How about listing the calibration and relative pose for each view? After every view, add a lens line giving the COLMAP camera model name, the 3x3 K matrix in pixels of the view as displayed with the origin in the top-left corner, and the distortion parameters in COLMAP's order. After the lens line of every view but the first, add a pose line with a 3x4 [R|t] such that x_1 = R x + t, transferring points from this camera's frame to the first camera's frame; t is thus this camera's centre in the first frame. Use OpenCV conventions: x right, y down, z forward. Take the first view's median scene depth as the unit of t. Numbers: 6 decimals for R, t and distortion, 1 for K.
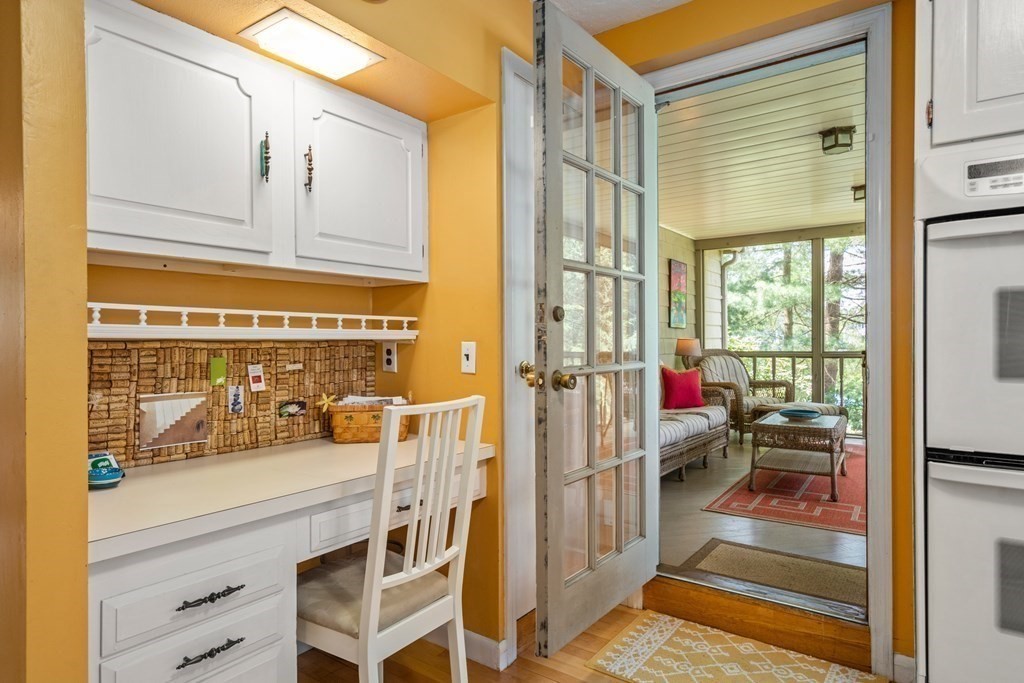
lens RADIAL K [[593.5, 0, 509.5], [0, 593.5, 343.4], [0, 0, 1]] dist [0.009392, 0.002170]
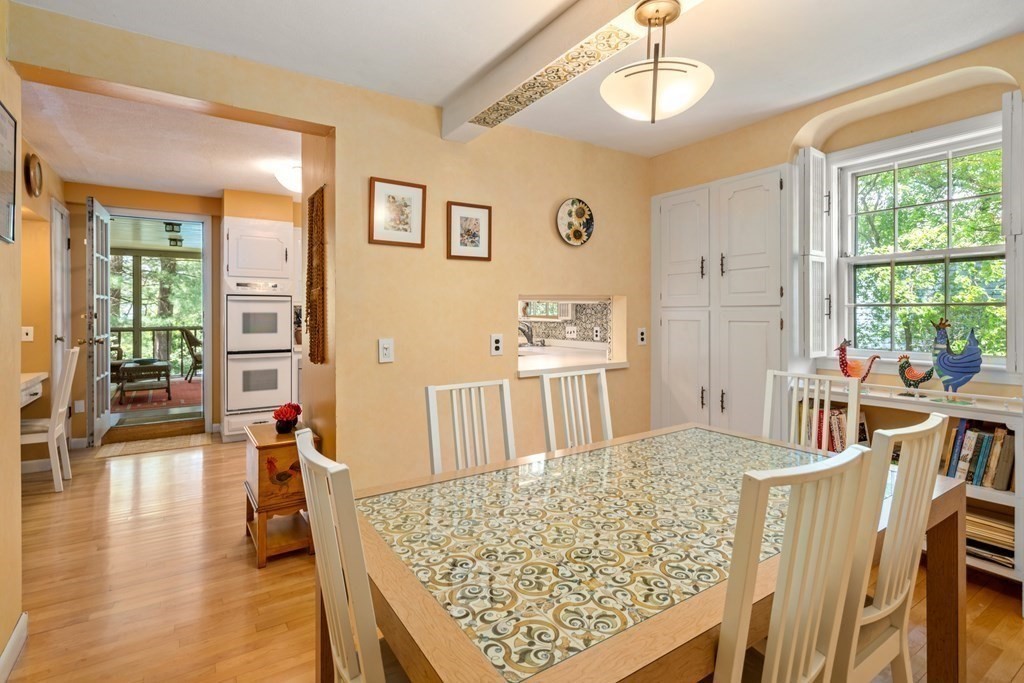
lens RADIAL K [[473.1, 0, 505.0], [0, 473.1, 315.9], [0, 0, 1]] dist [-0.001650, -0.000288]
pose [[0.360430, -0.000472, 0.932786, -1.076180], [0.000928, 1.000000, 0.000147, -0.042787], [-0.932786, 0.000813, 0.360430, -1.274387]]
